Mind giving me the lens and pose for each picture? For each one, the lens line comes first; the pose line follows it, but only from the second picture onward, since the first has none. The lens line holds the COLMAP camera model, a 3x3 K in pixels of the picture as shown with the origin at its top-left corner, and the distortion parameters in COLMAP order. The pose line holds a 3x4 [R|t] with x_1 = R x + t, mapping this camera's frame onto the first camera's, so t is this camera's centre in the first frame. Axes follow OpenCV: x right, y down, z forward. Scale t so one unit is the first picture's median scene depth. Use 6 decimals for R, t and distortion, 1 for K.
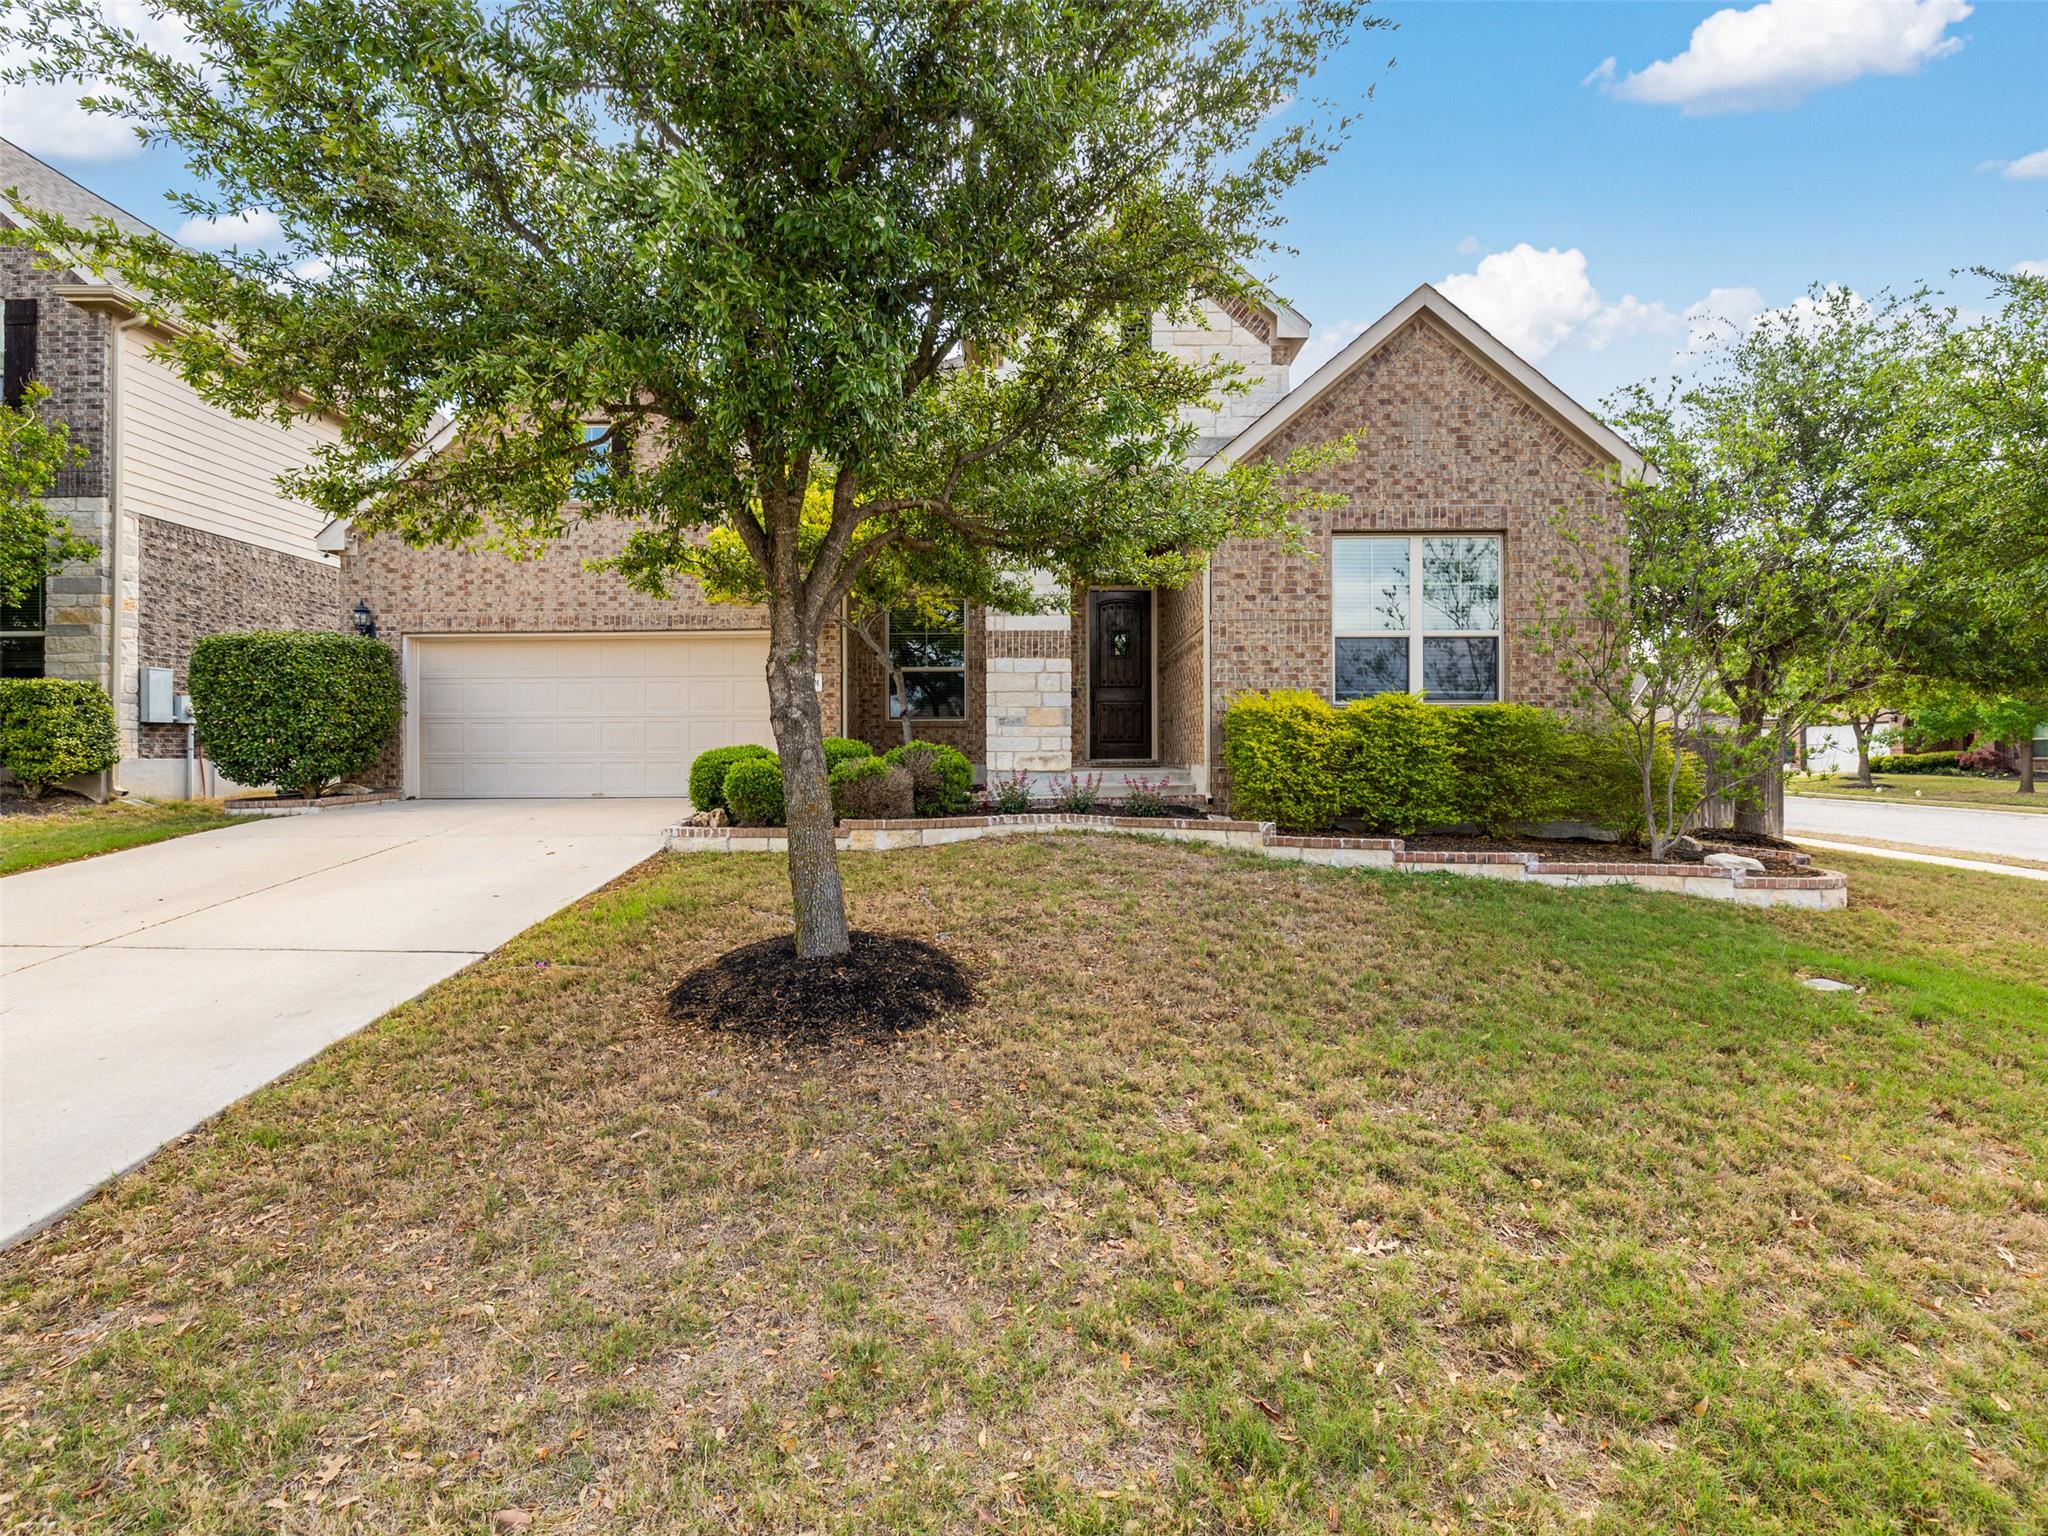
lens RADIAL K [[999.4, 0, 1019.2], [0, 999.4, 752.6], [0, 0, 1]] dist [0.001402, 0.000135]
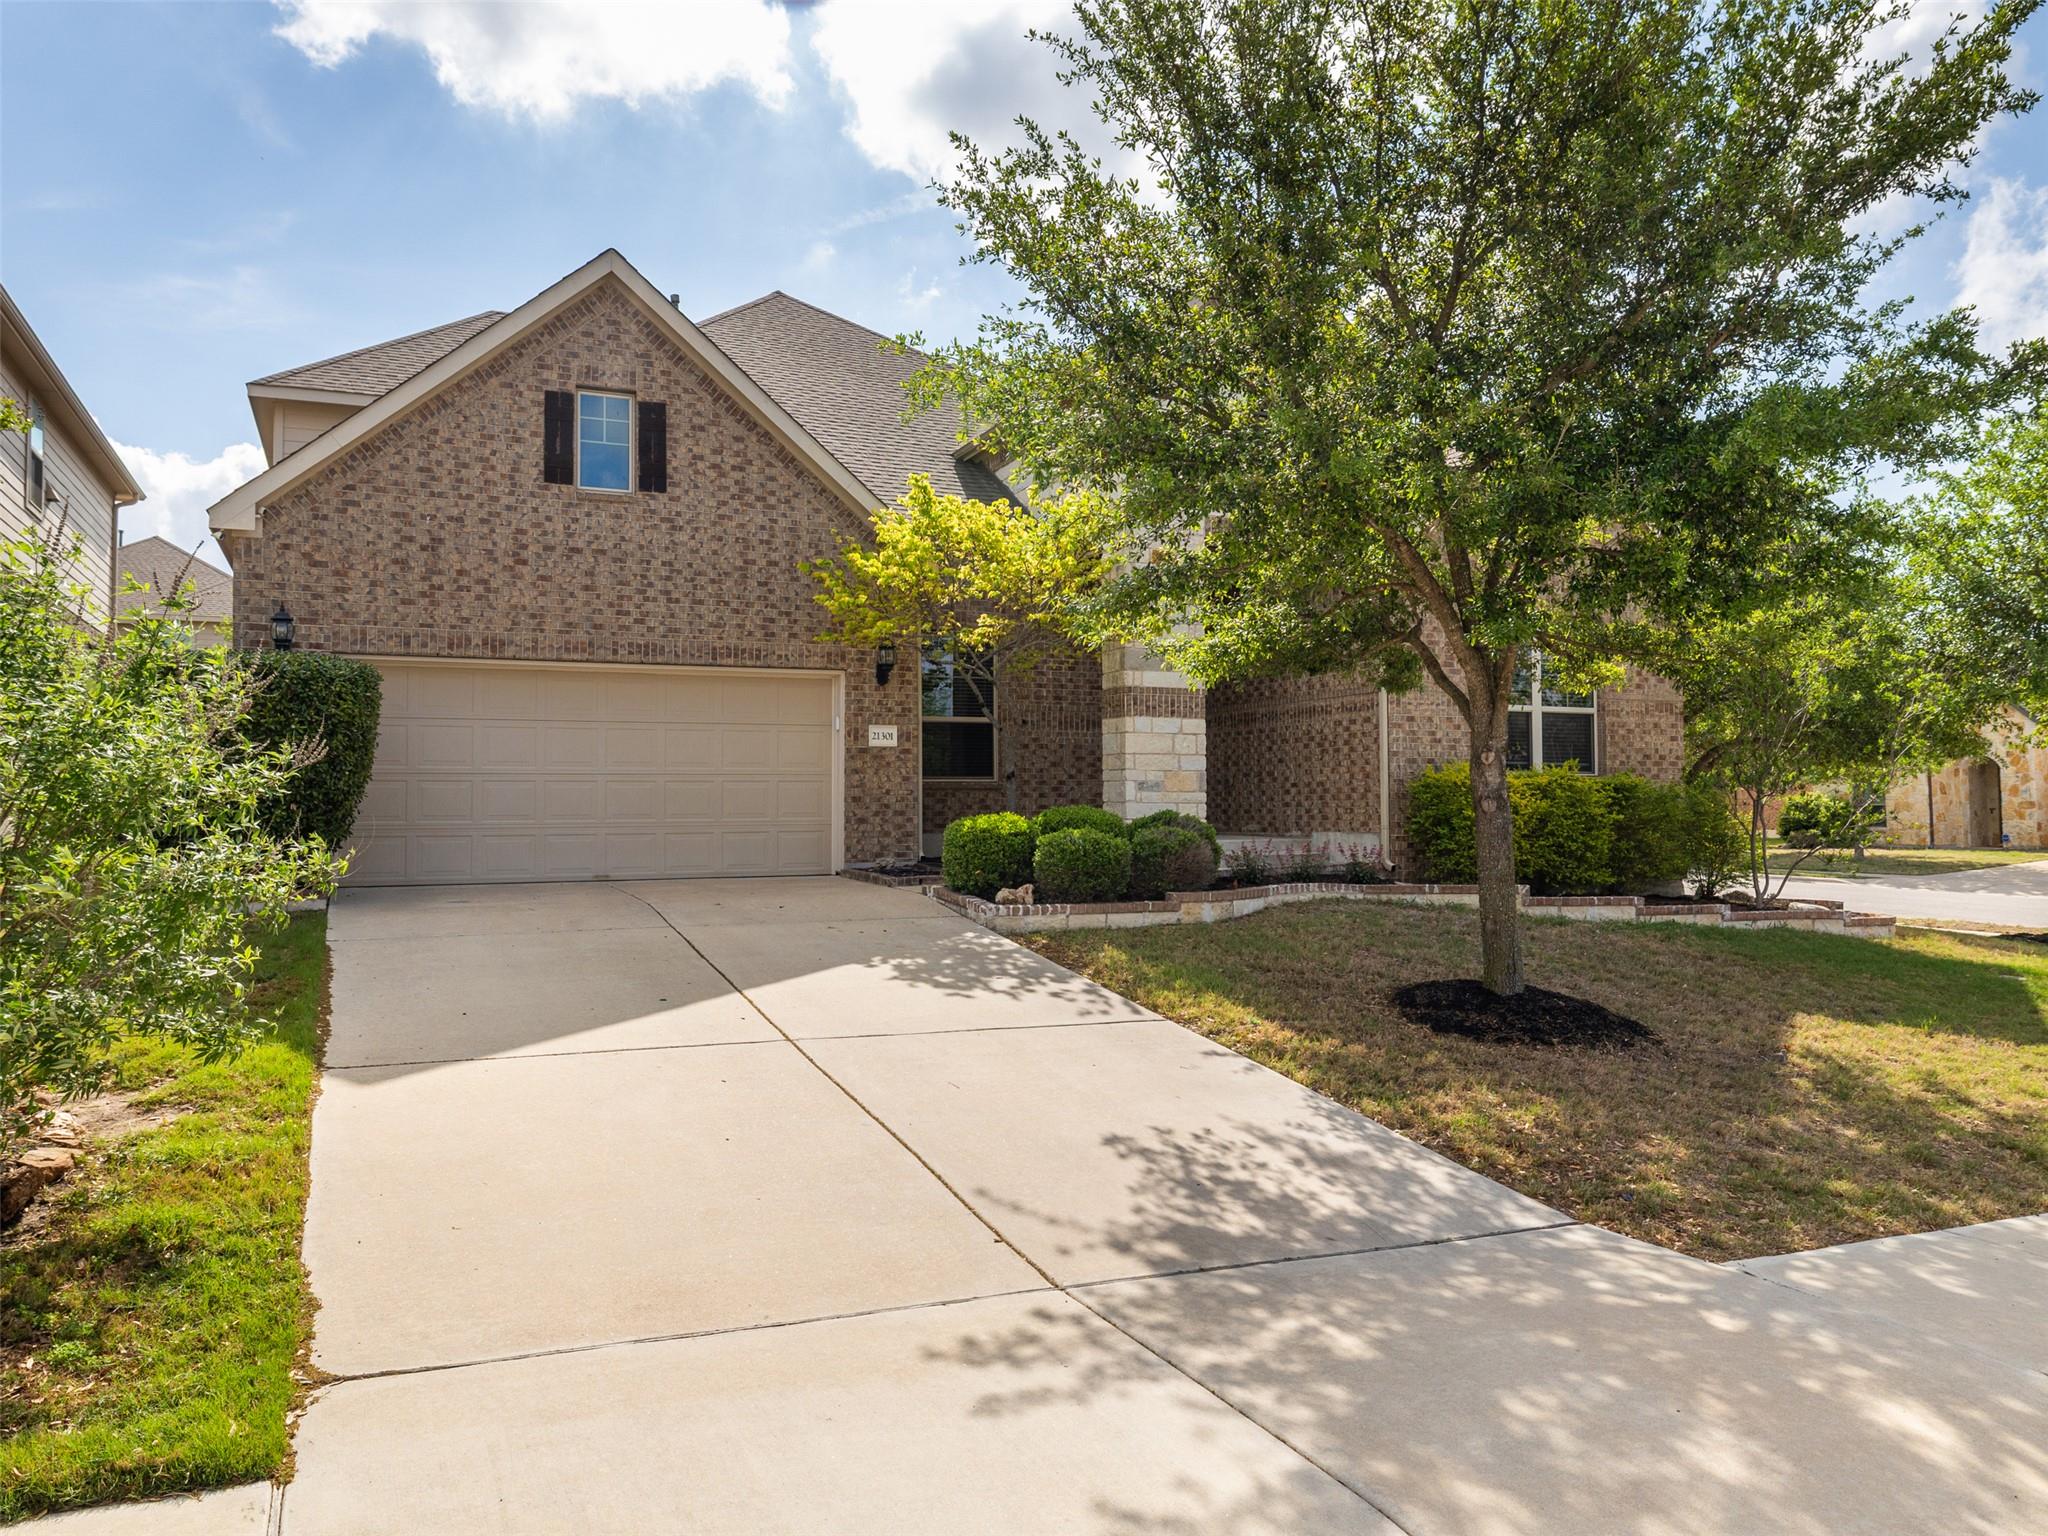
lens RADIAL K [[1495.4, 0, 1024.0], [0, 1495.4, 768.0], [0, 0, 1]] dist [0.005256, 0.000870]
pose [[0.899883, 0.012440, 0.435953, -0.805276], [0.000112, 0.999587, -0.028753, -0.009678], [-0.436130, 0.025923, 0.899510, -0.205854]]
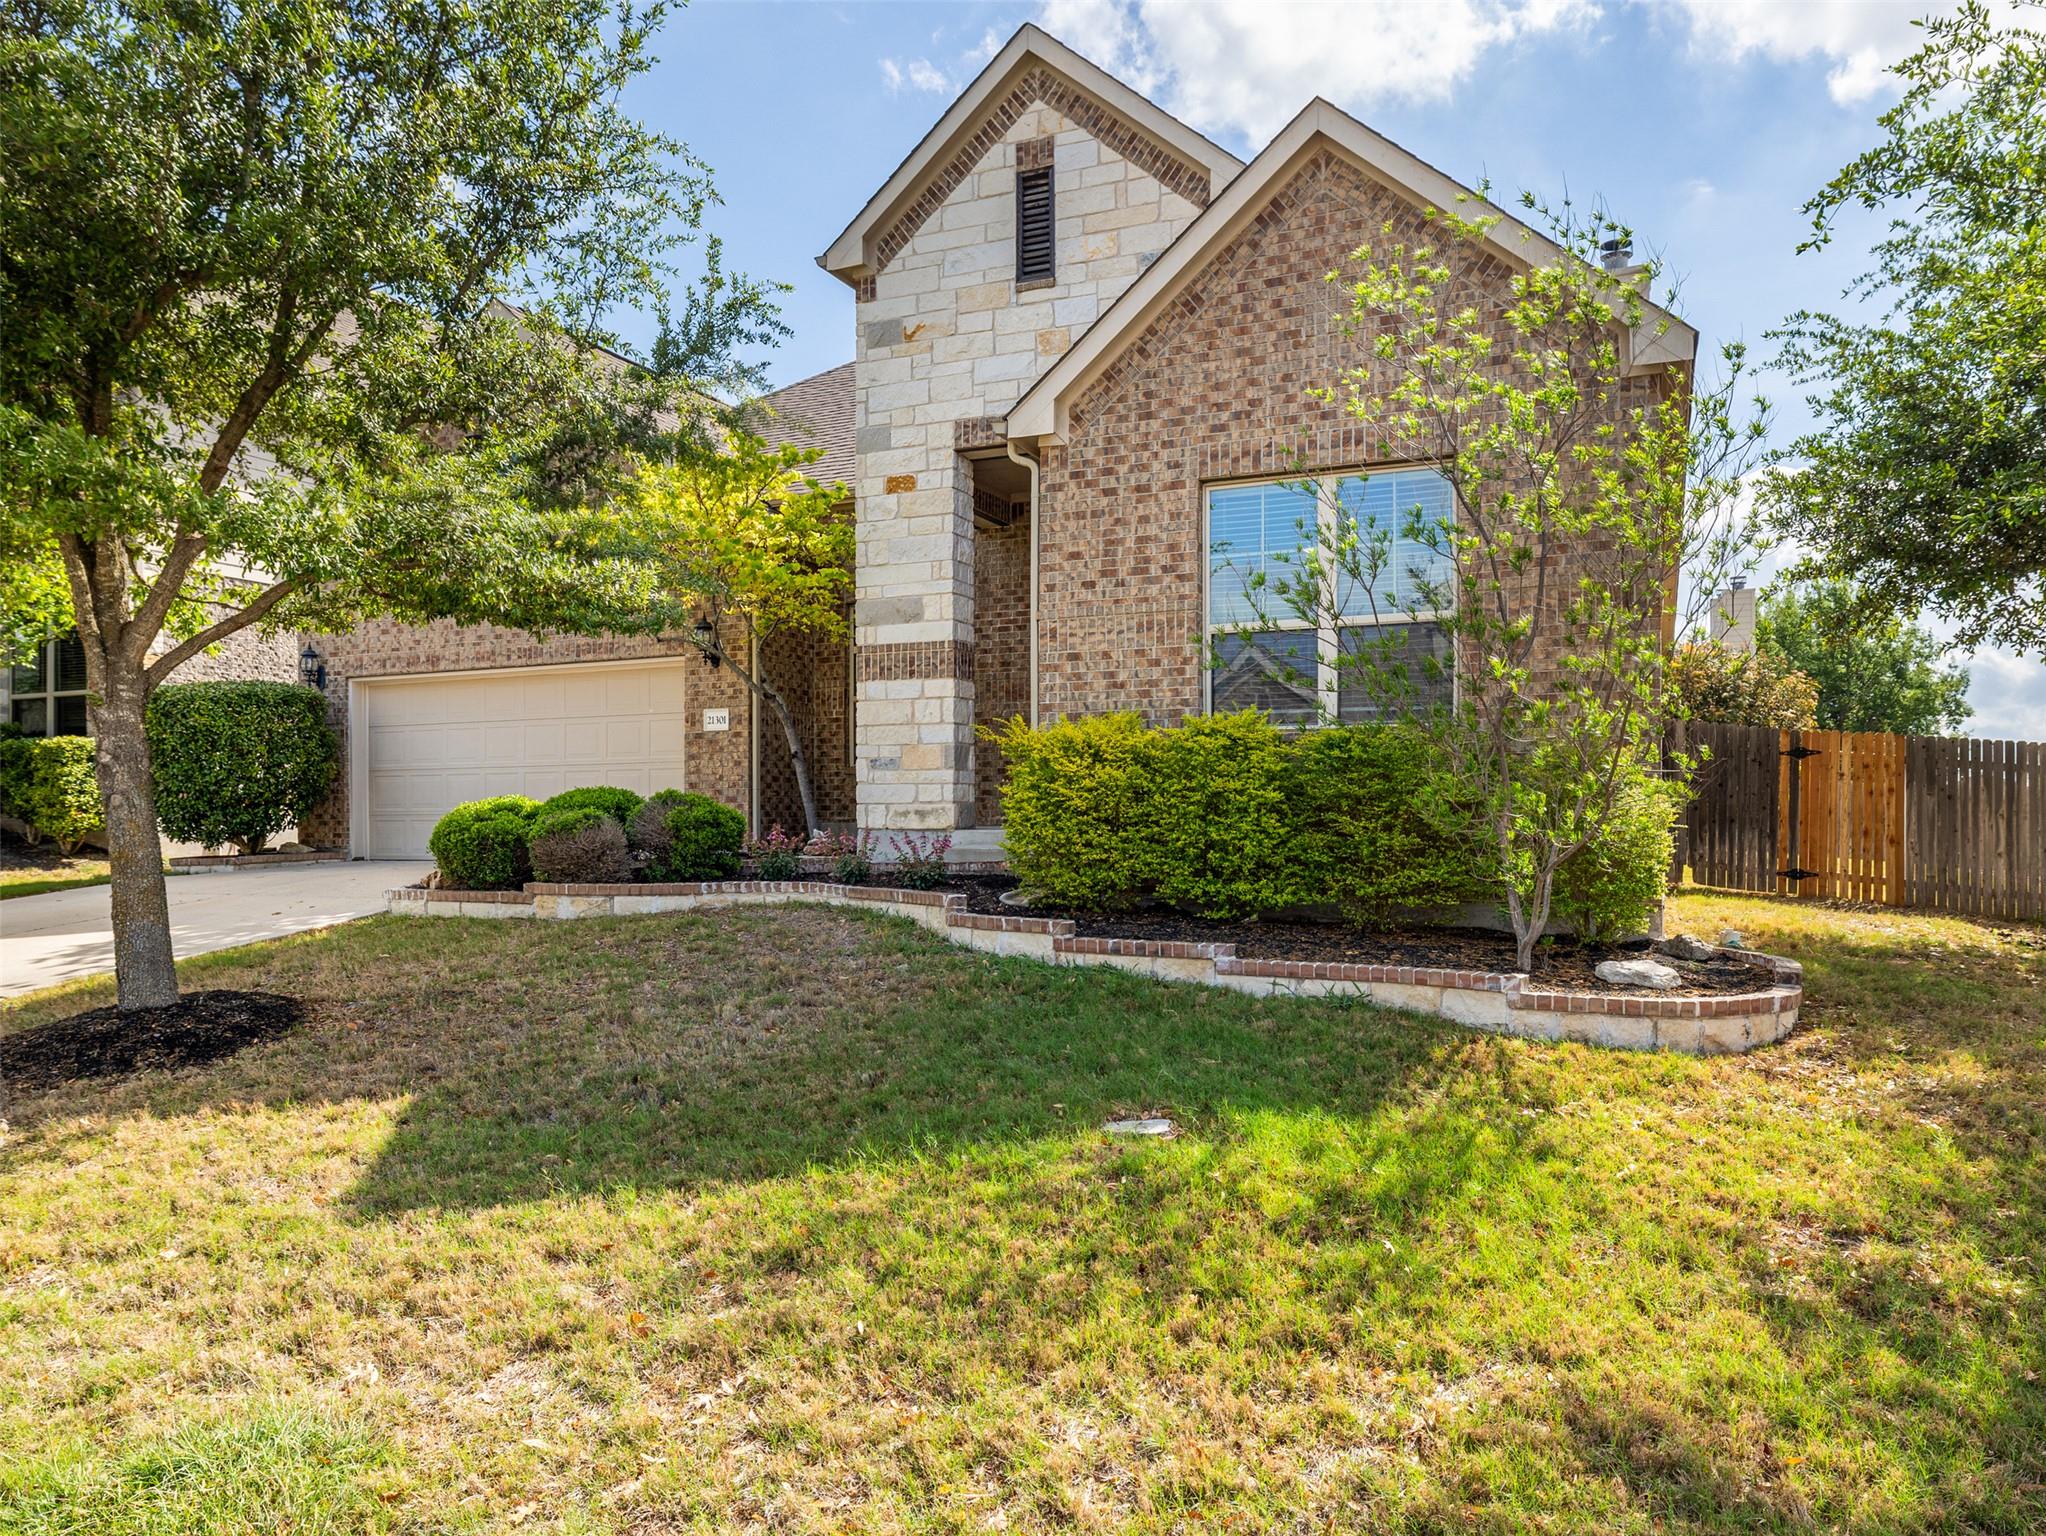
lens RADIAL K [[1463.2, 0, 1017.9], [0, 1463.2, 819.8], [0, 0, 1]] dist [0.001610, -0.000099]
pose [[0.917901, -0.000875, -0.396809, 0.599340], [0.001916, 0.999996, 0.002228, 0.010268], [0.396805, -0.002805, 0.917898, 0.021473]]
